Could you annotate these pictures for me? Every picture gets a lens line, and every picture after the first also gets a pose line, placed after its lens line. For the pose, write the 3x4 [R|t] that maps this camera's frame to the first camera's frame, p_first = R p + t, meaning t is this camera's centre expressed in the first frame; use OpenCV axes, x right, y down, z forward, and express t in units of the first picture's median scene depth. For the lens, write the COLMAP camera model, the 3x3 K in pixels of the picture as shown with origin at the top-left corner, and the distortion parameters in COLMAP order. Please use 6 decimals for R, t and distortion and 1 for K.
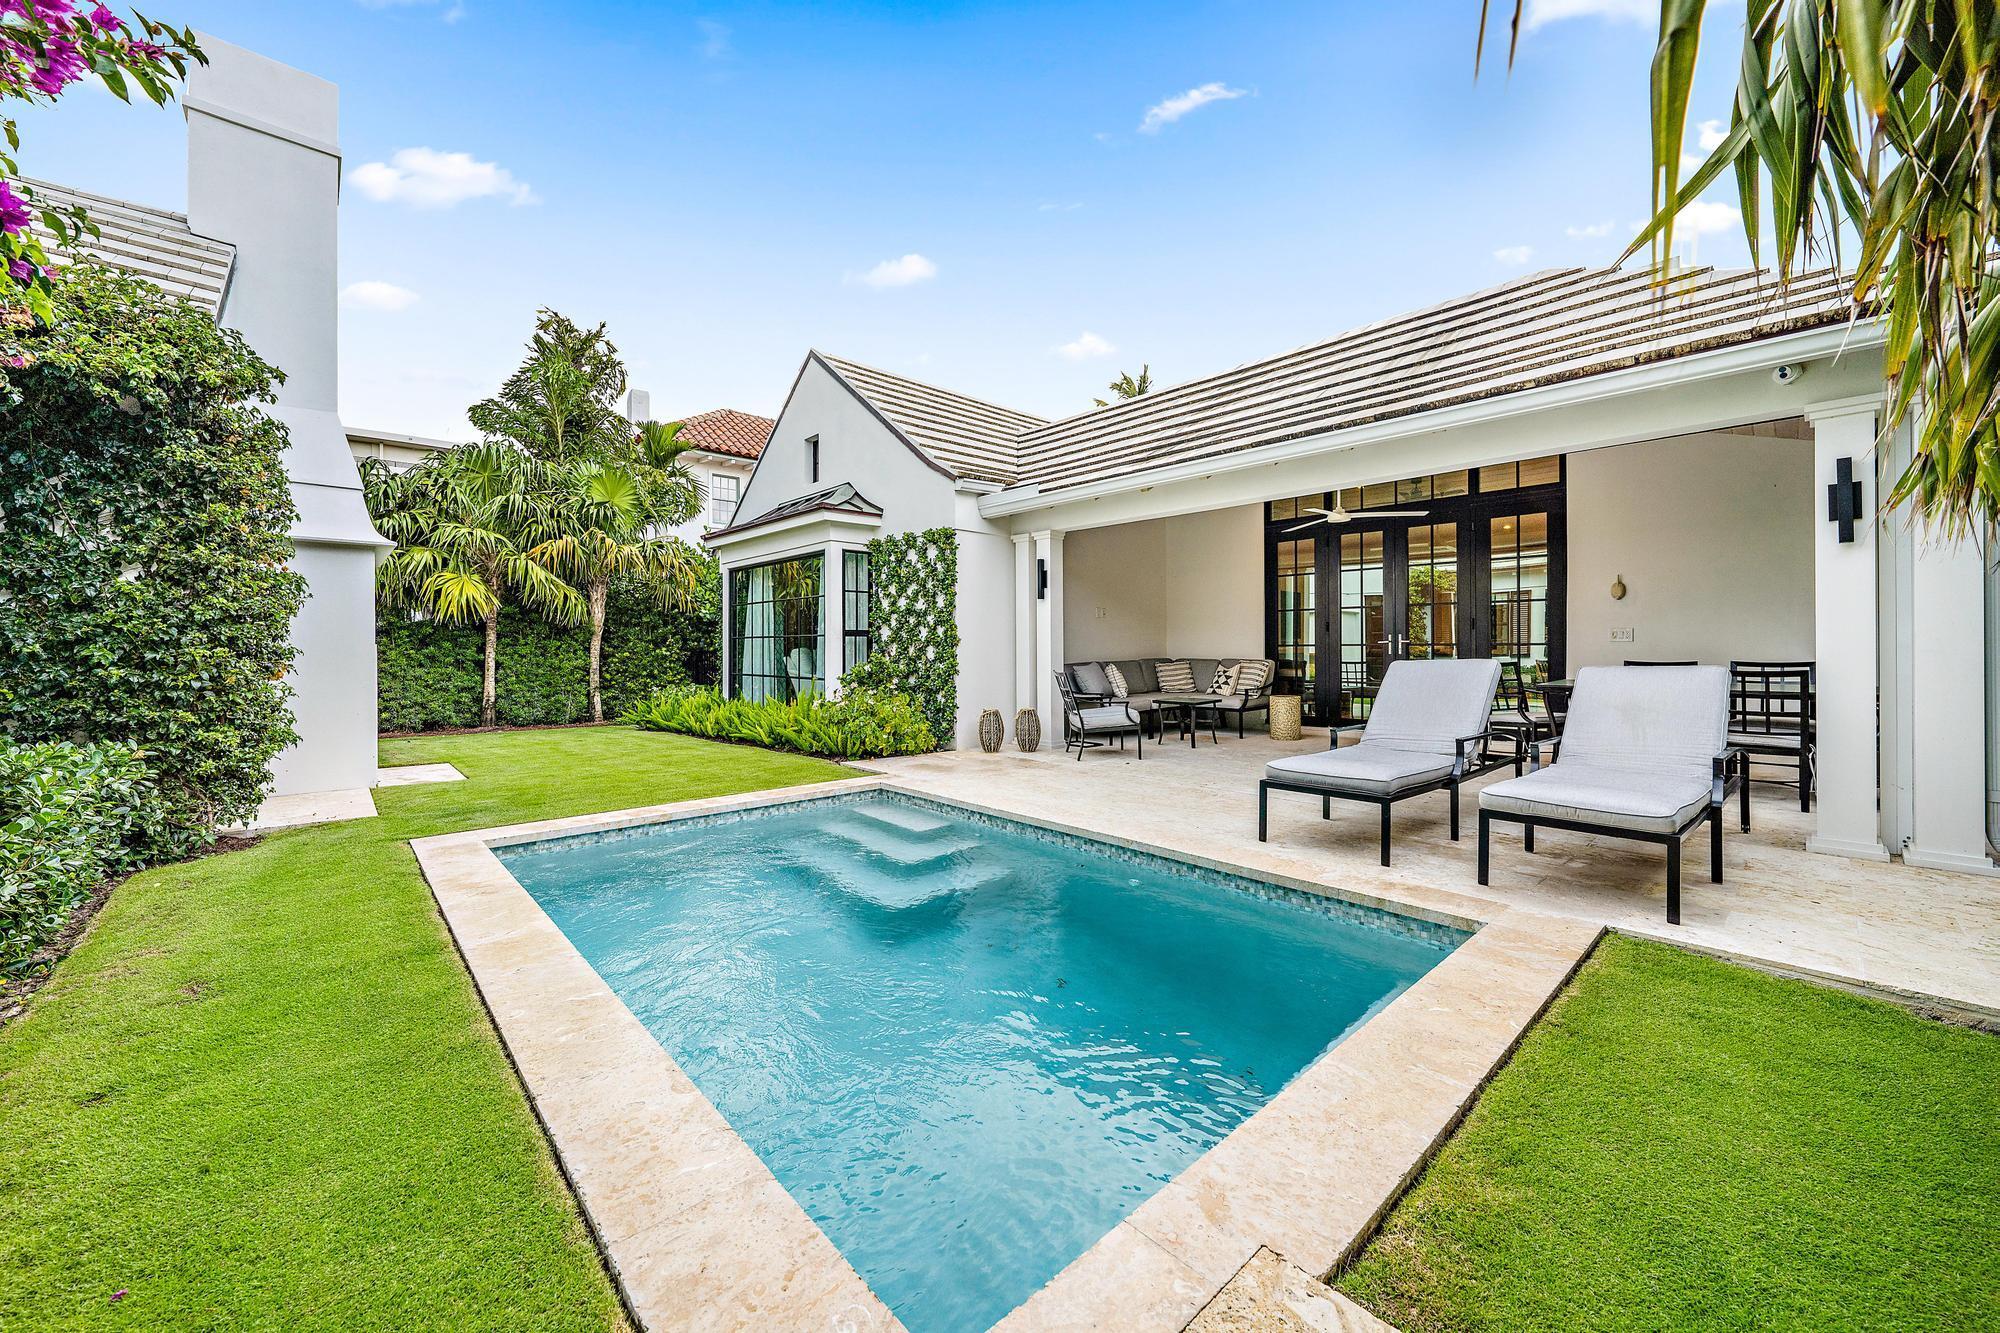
lens RADIAL K [[747.2, 0, 998.2], [0, 747.2, 649.6], [0, 0, 1]] dist [0.000127, -0.000025]
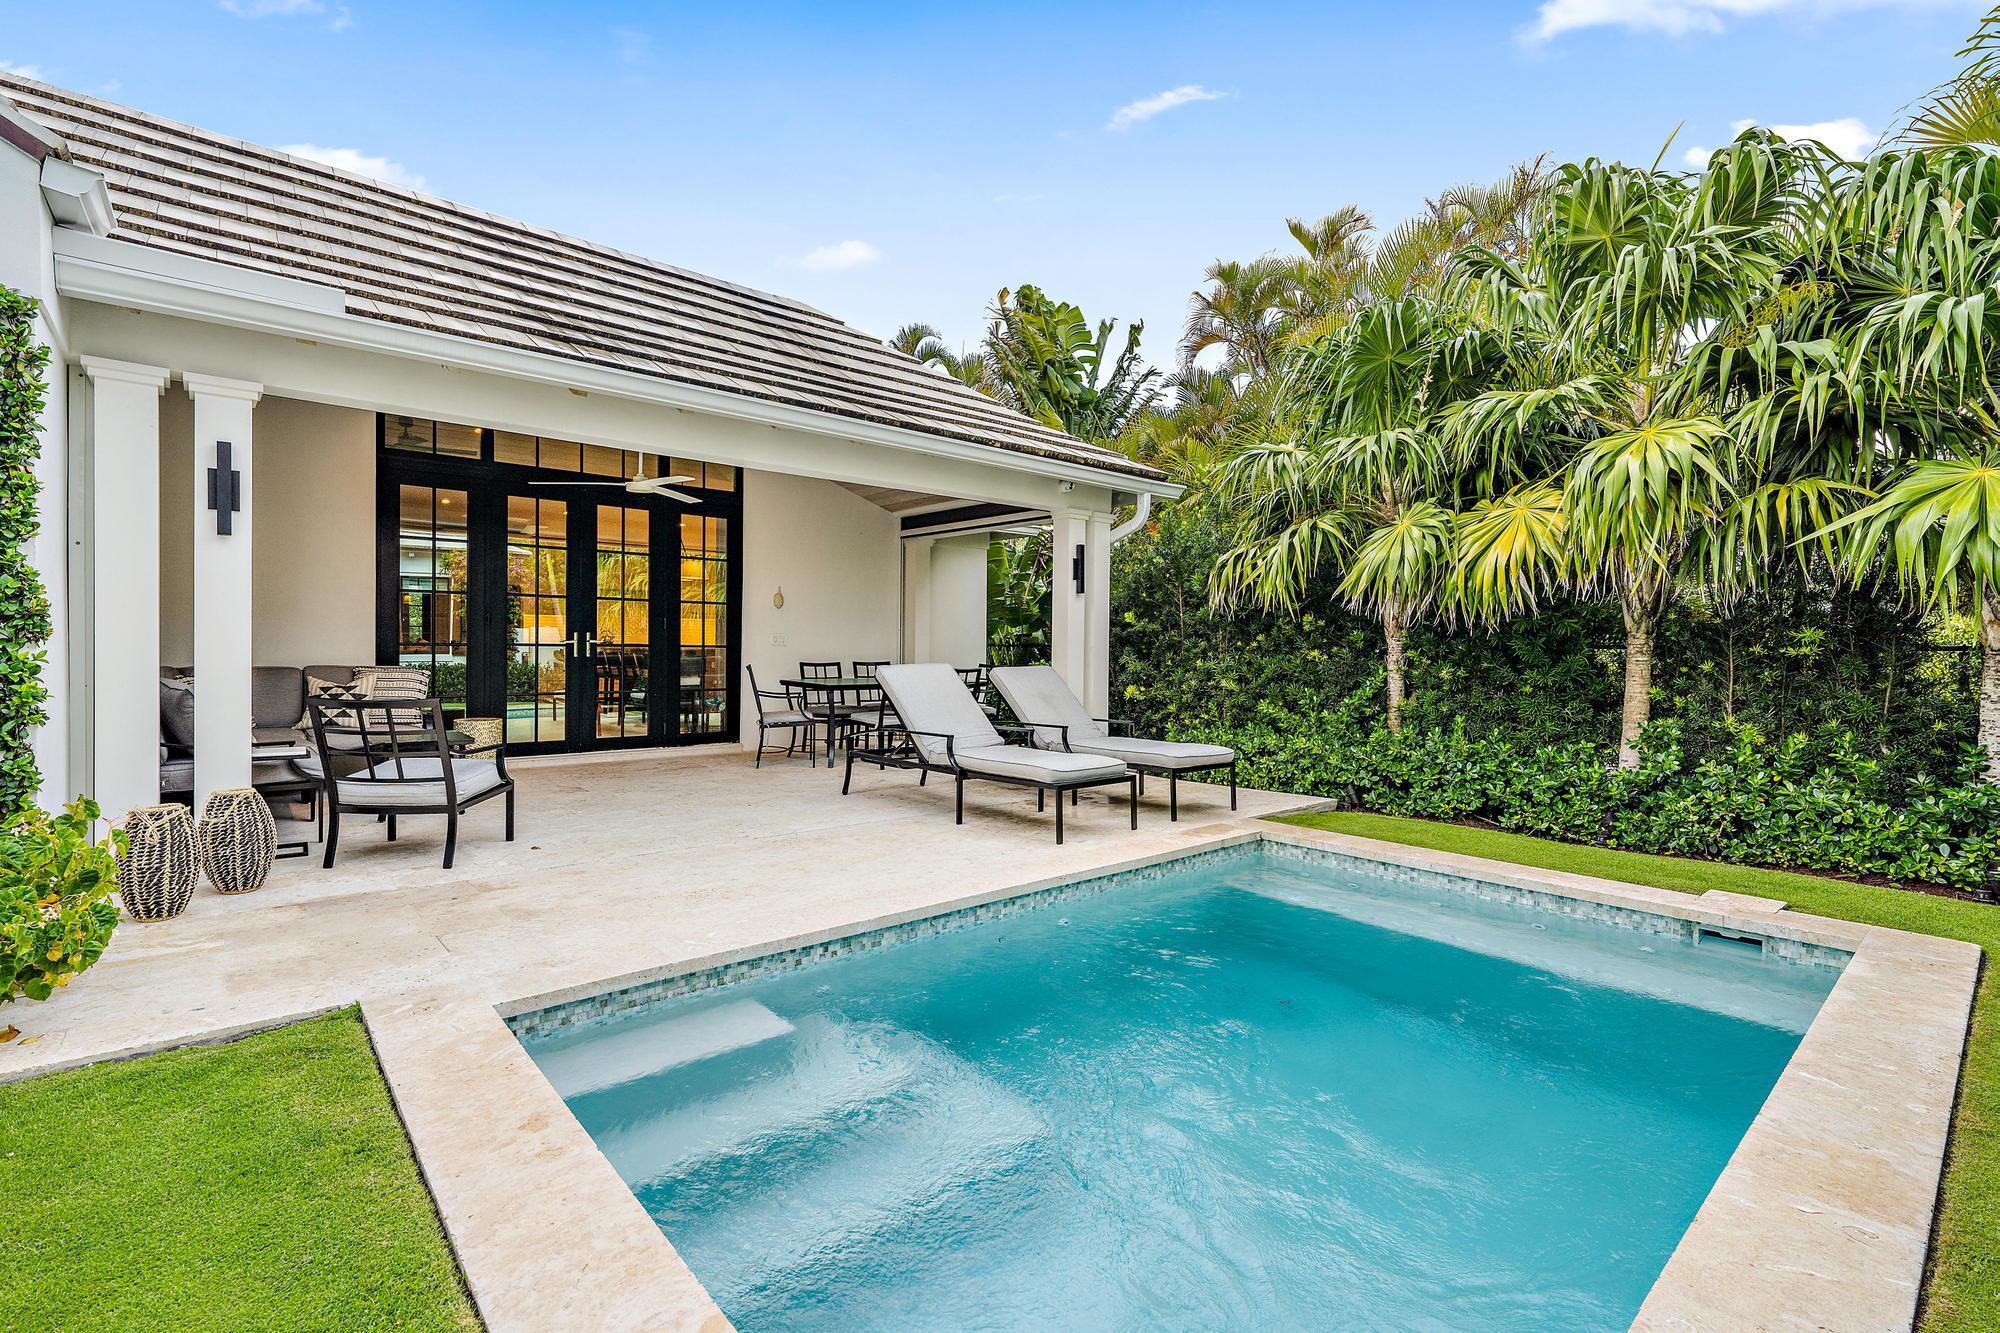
lens RADIAL K [[891.7, 0, 1004.7], [0, 891.7, 653.6], [0, 0, 1]] dist [0.000236, -0.000153]
pose [[0.022421, -0.003364, 0.999743, -0.550566], [-0.007582, 0.999965, 0.003535, -0.005280], [-0.999720, -0.007659, 0.022394, 0.663268]]
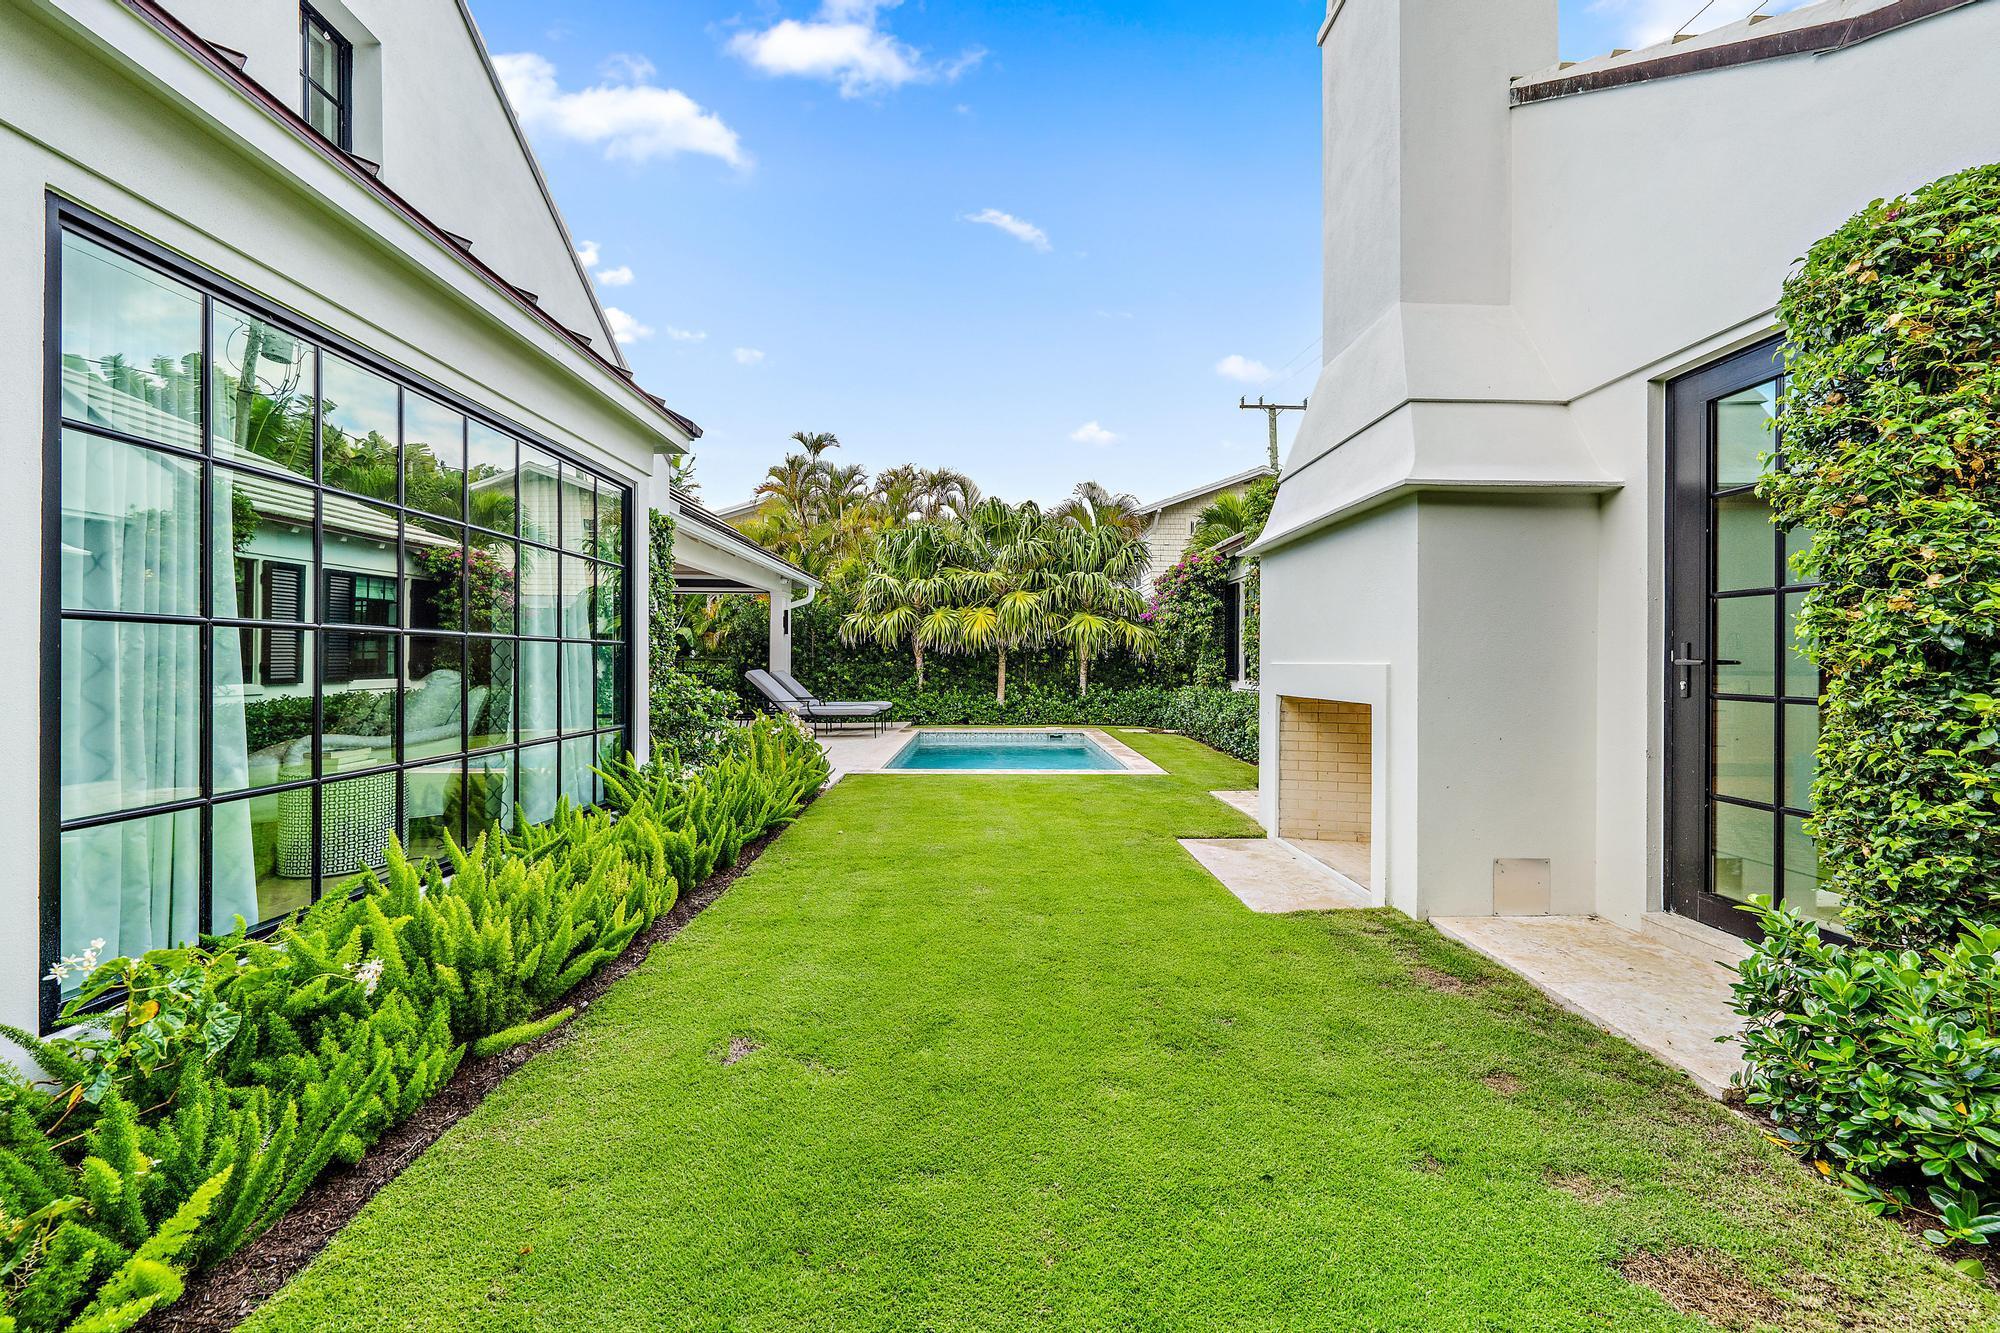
lens RADIAL K [[747.2, 0, 999.2], [0, 747.2, 663.4], [0, 0, 1]] dist [0.000127, -0.000025]
pose [[-0.747395, -0.003600, 0.664370, -1.118749], [0.000178, 0.999984, 0.005620, -0.015920], [-0.664380, 0.004319, -0.747382, 1.729935]]
